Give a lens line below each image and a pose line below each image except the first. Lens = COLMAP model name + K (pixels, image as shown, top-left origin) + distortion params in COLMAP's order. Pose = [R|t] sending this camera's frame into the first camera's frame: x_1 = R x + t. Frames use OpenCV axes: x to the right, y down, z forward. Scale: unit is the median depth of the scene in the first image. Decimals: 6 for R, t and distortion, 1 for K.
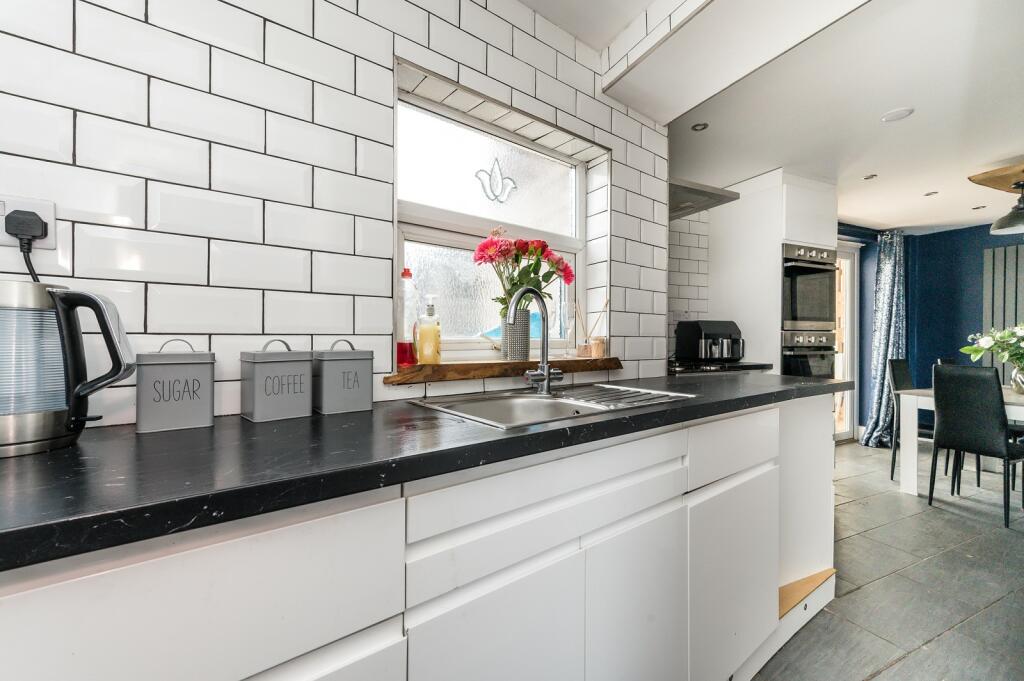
lens RADIAL K [[427.5, 0, 512.0], [0, 427.5, 340.5], [0, 0, 1]] dist [0.010041, 0.000102]
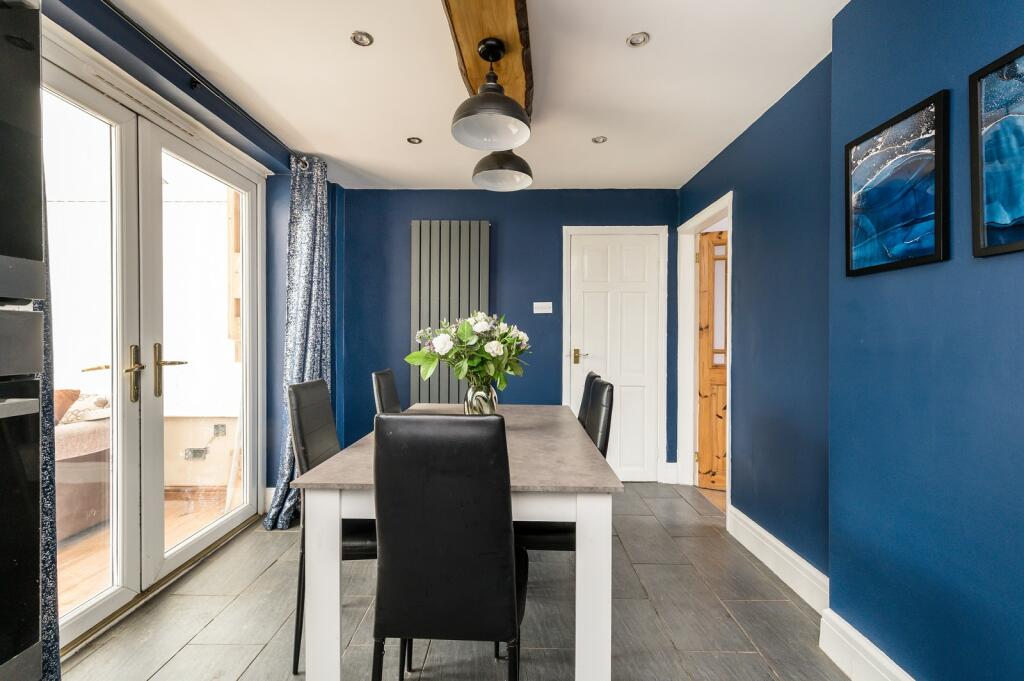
lens RADIAL K [[427.5, 0, 512.0], [0, 427.5, 340.5], [0, 0, 1]] dist [0.010041, 0.000102]
pose [[0.434142, -0.006582, 0.900820, 0.463035], [0.000128, 0.999974, 0.007244, -0.002863], [-0.900844, -0.003029, 0.434132, 0.487539]]
